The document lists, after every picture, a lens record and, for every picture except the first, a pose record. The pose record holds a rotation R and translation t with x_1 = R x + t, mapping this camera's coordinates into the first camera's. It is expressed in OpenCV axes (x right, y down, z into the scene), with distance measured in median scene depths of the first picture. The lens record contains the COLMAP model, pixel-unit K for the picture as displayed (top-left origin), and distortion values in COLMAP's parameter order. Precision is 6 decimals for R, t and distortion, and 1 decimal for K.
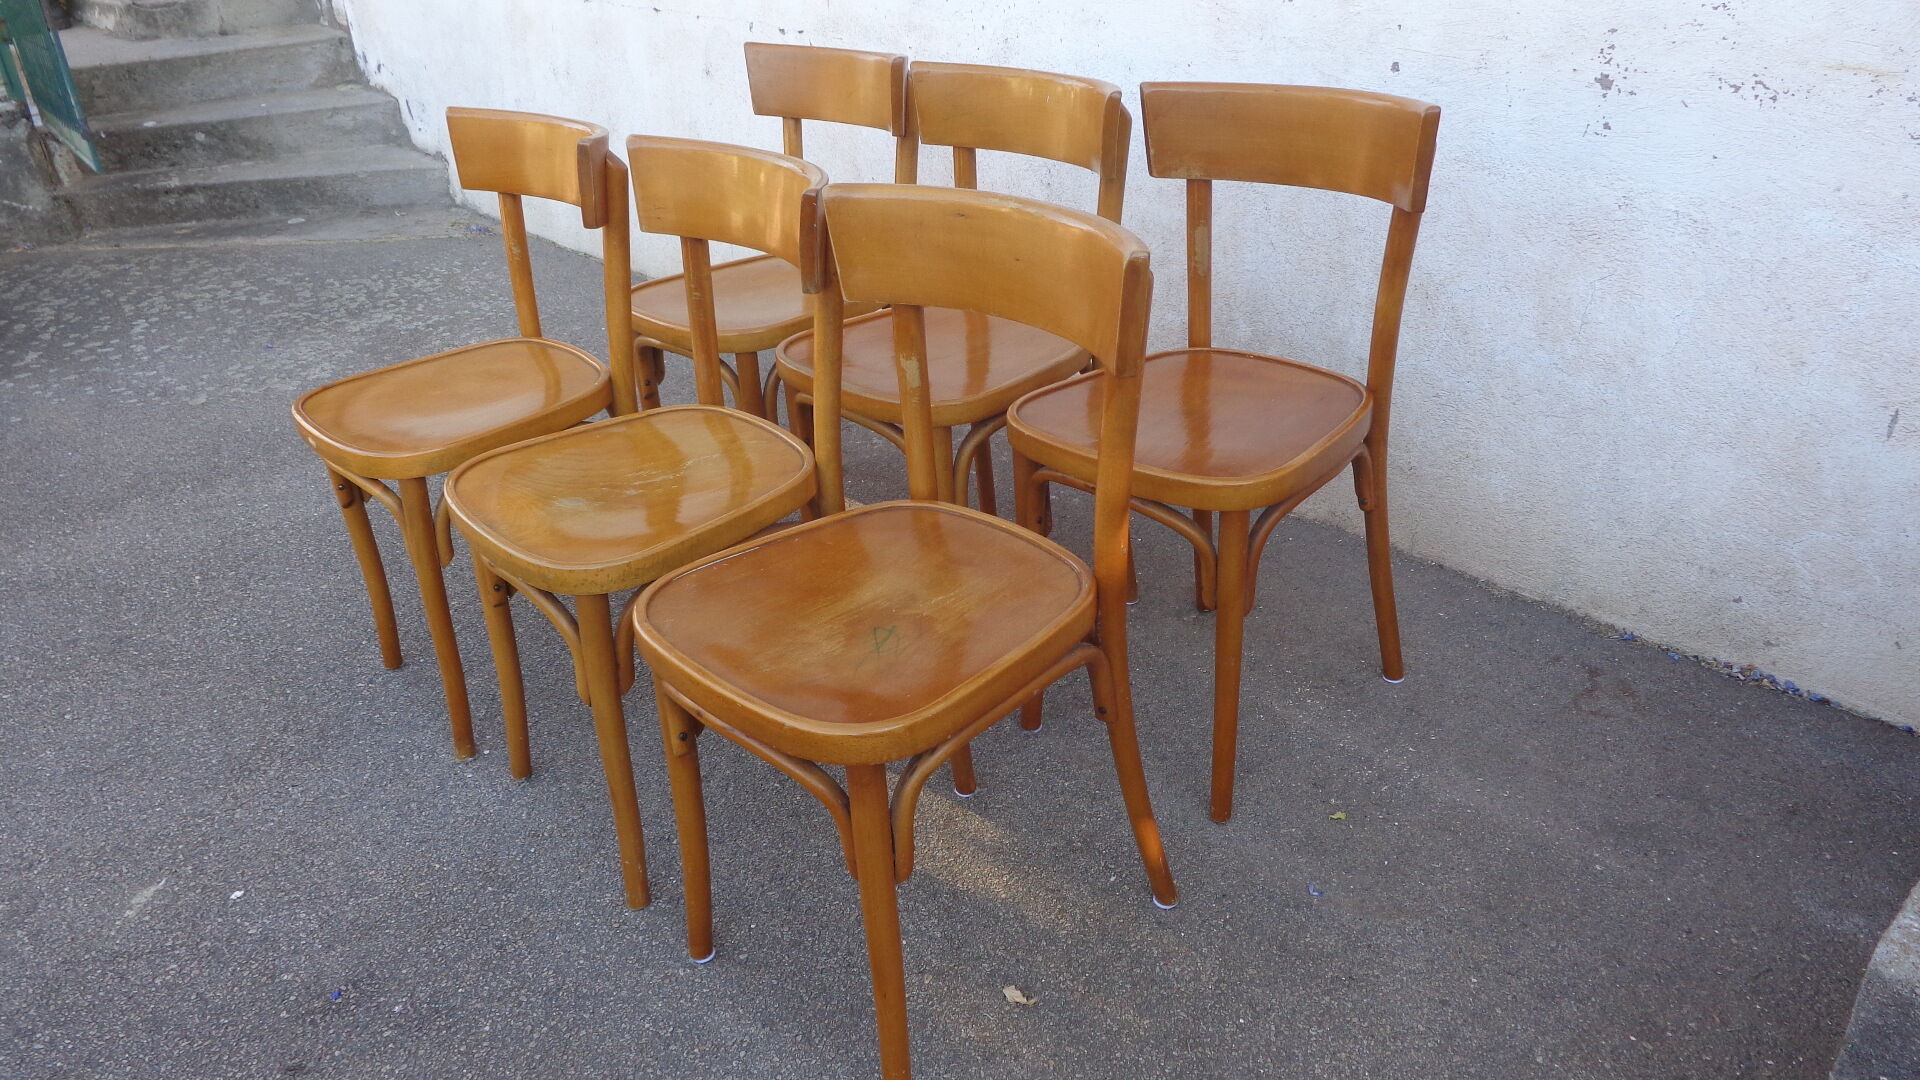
lens RADIAL K [[1419.6, 0, 957.6], [0, 1419.6, 547.6], [0, 0, 1]] dist [-0.001401, -0.005150]
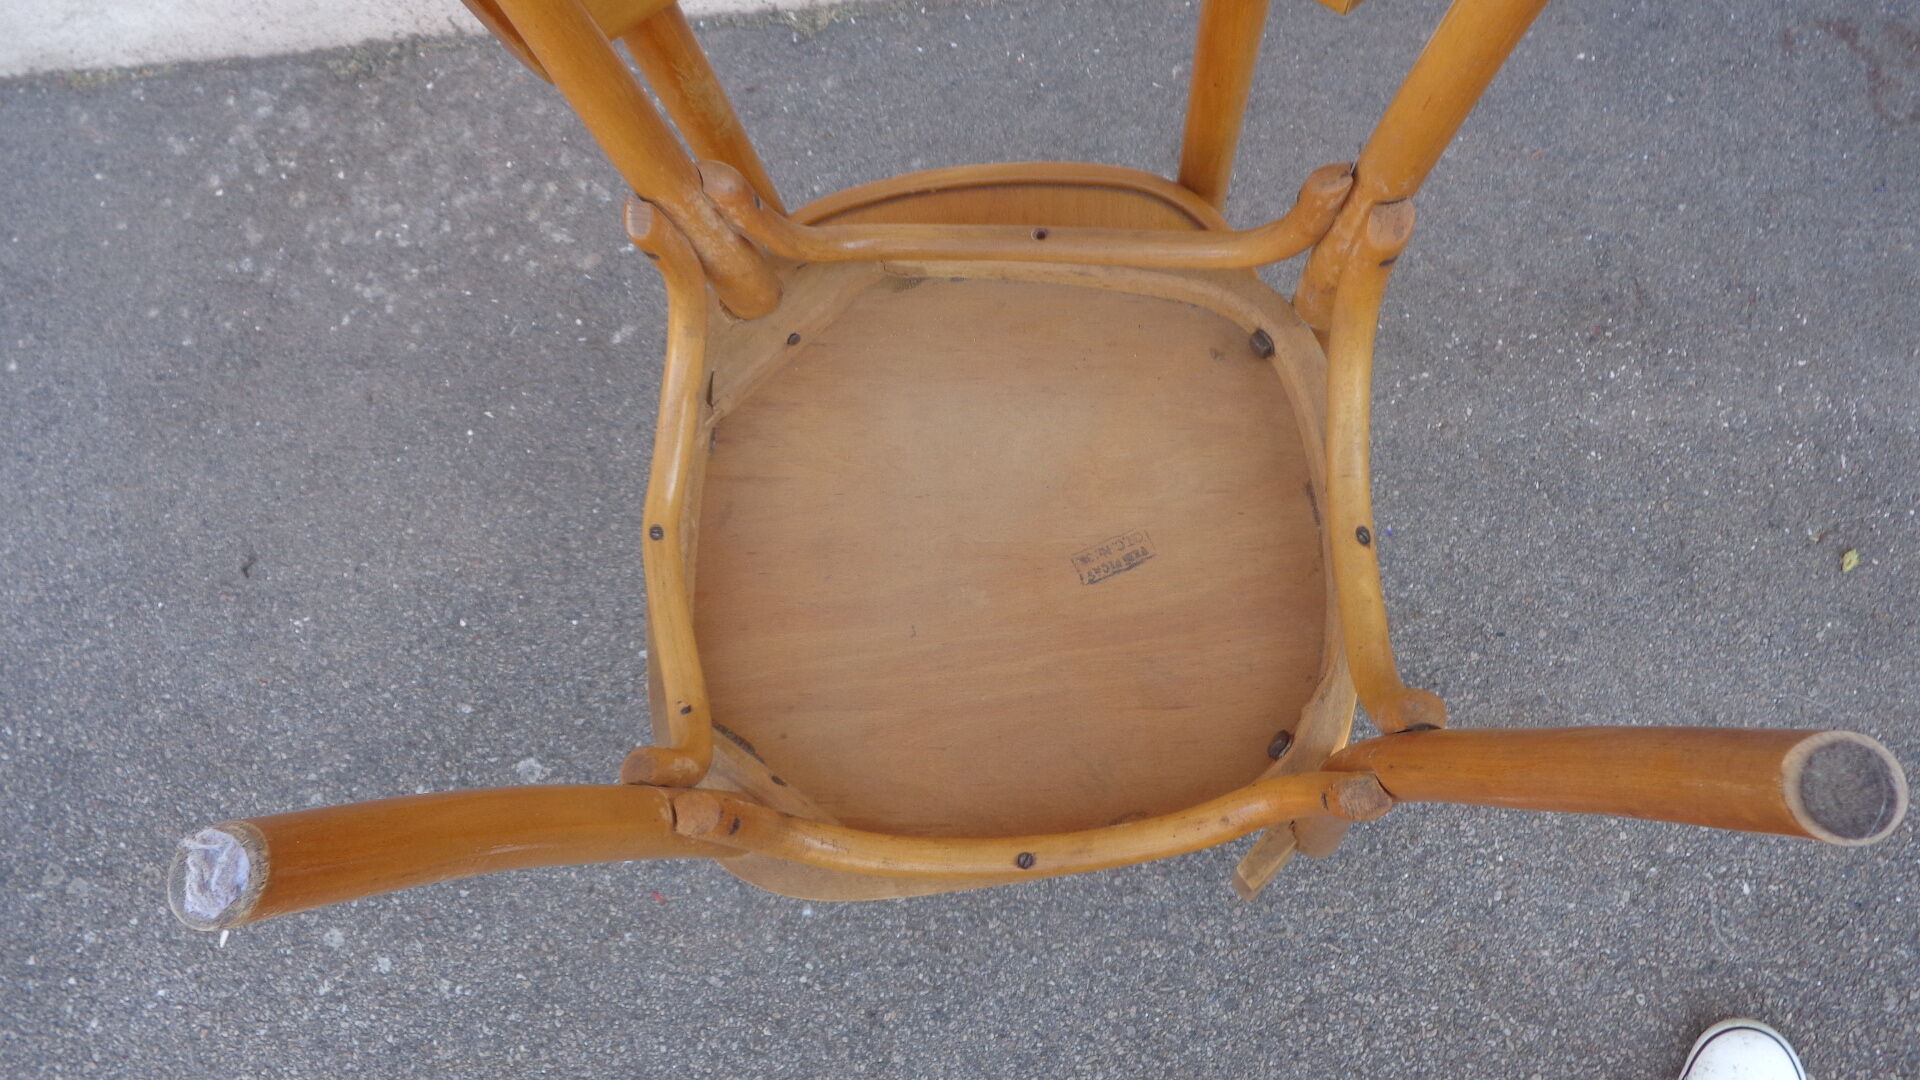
lens RADIAL K [[1419.6, 0, 966.8], [0, 1419.6, 539.0], [0, 0, 1]] dist [-0.001401, -0.005150]
pose [[0.636949, -0.754611, 0.157662, -0.105508], [0.419301, 0.510737, 0.750556, -0.494000], [-0.646902, -0.411959, 0.641723, 0.793317]]
